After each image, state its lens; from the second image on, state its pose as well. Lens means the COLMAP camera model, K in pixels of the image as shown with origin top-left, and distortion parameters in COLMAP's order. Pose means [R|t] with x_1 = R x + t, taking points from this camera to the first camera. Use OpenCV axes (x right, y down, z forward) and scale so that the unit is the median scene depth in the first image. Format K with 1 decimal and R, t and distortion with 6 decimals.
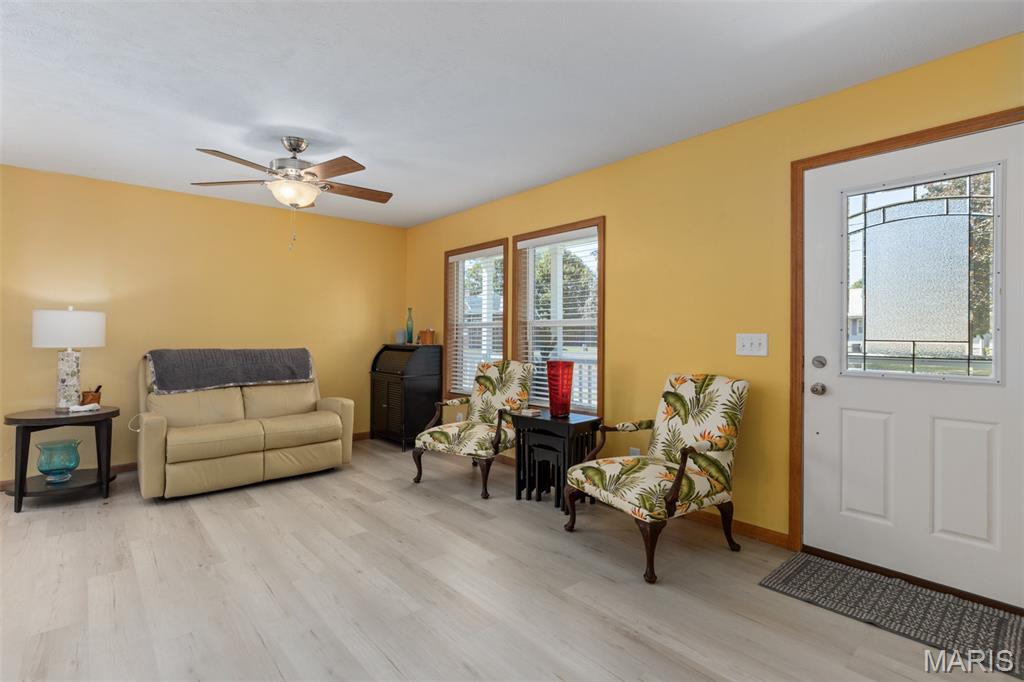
lens RADIAL K [[494.6, 0, 503.9], [0, 494.6, 335.3], [0, 0, 1]] dist [-0.010384, -0.000262]
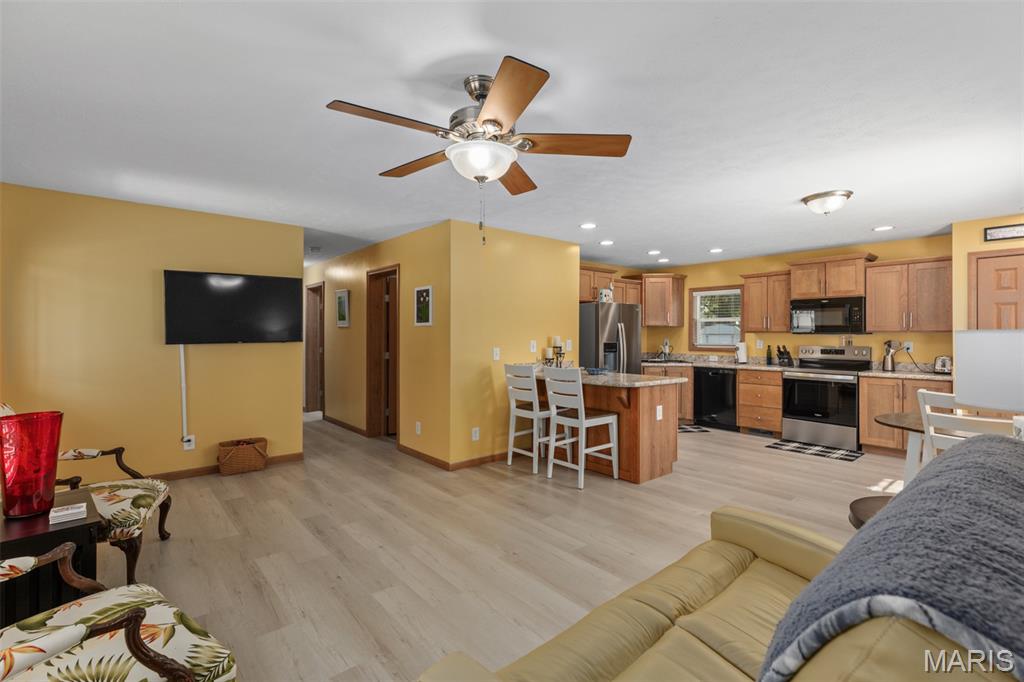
lens RADIAL K [[463.7, 0, 512.1], [0, 463.7, 335.5], [0, 0, 1]] dist [0.004163, 0.000464]
pose [[-0.999979, -0.006335, -0.001017, -0.456144], [-0.006337, 0.999977, 0.002312, -0.046148], [0.001003, 0.002318, -0.999997, 1.596474]]
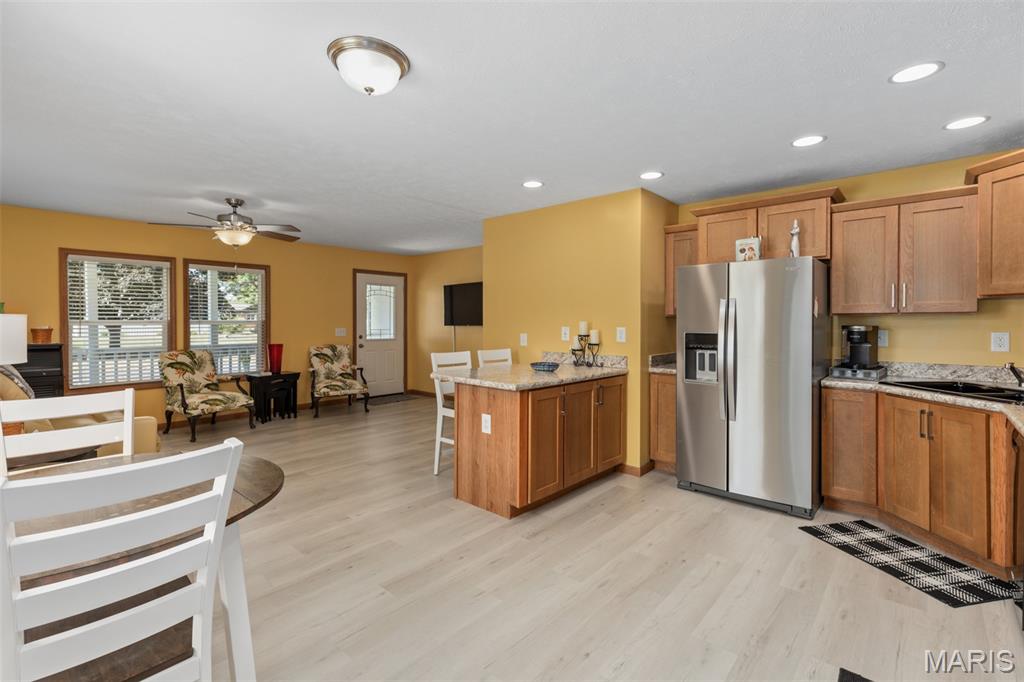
lens RADIAL K [[470.6, 0, 507.5], [0, 470.6, 326.9], [0, 0, 1]] dist [0.001525, 0.000263]
pose [[-0.134983, -0.018408, 0.990677, -1.845949], [-0.002167, 0.999831, 0.018282, -0.049454], [-0.990845, 0.000321, -0.135000, 0.382907]]
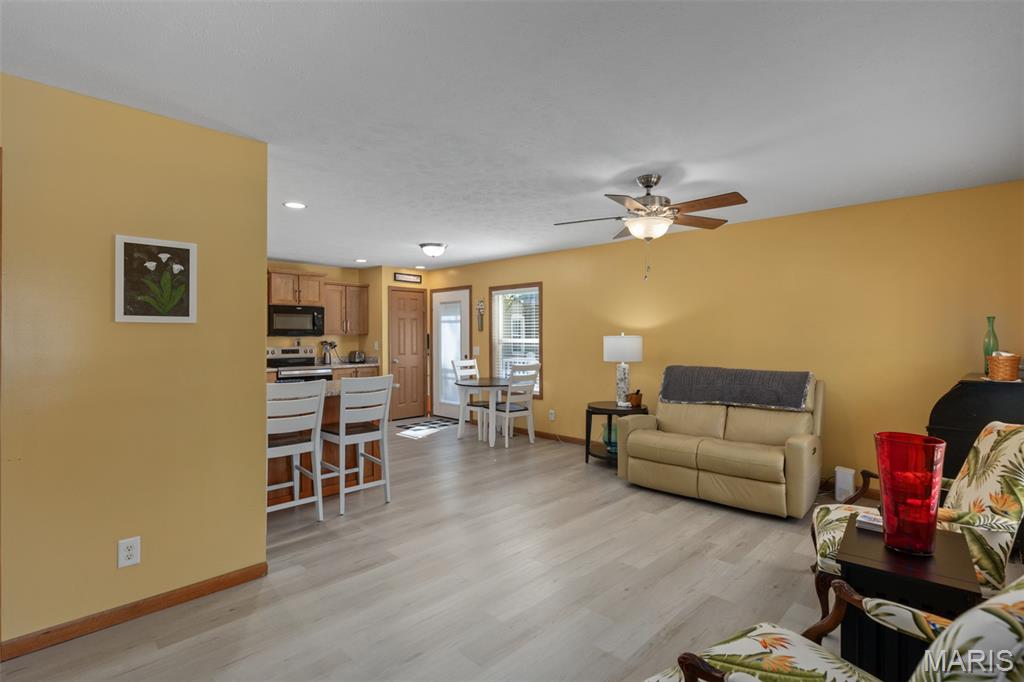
lens RADIAL K [[494.6, 0, 503.9], [0, 494.6, 335.3], [0, 0, 1]] dist [-0.010384, -0.000262]
pose [[0.079353, -0.003977, -0.996839, 0.590334], [0.000633, 0.999992, -0.003939, -0.050449], [0.996846, -0.000319, 0.079355, 0.583433]]
